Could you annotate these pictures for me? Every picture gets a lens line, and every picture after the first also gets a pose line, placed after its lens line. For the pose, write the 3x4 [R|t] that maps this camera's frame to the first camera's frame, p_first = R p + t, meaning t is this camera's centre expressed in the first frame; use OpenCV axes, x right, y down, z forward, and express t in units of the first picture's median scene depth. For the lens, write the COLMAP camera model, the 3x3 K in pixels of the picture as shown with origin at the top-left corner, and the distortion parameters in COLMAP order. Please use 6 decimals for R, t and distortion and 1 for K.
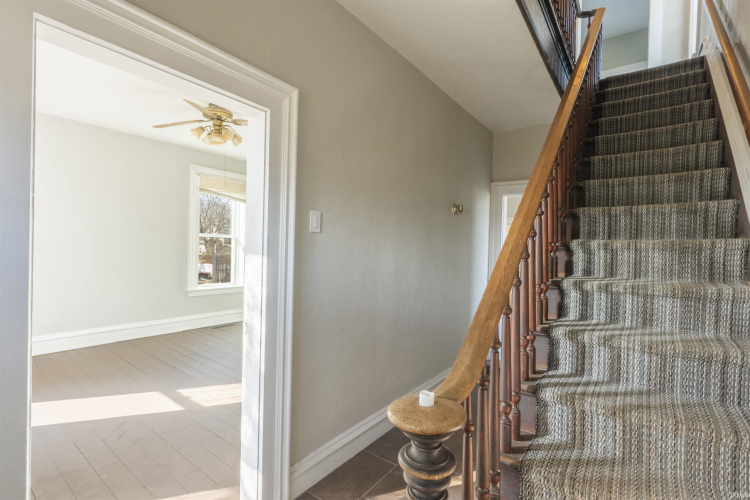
lens RADIAL K [[348.7, 0, 379.3], [0, 348.7, 246.9], [0, 0, 1]] dist [-0.001363, 0.000036]
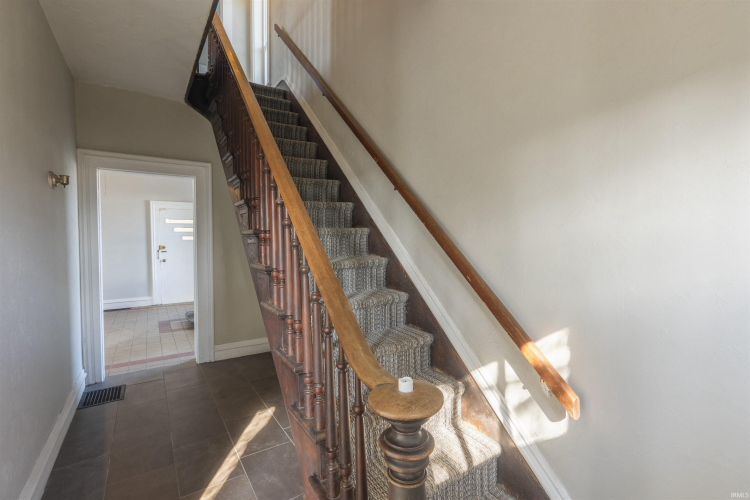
lens RADIAL K [[348.7, 0, 379.3], [0, 348.7, 246.9], [0, 0, 1]] dist [-0.001363, 0.000036]
pose [[0.329064, -0.047451, 0.943115, -0.494824], [0.010677, 0.998860, 0.046530, -0.011700], [-0.944247, -0.005242, 0.329195, 0.434211]]
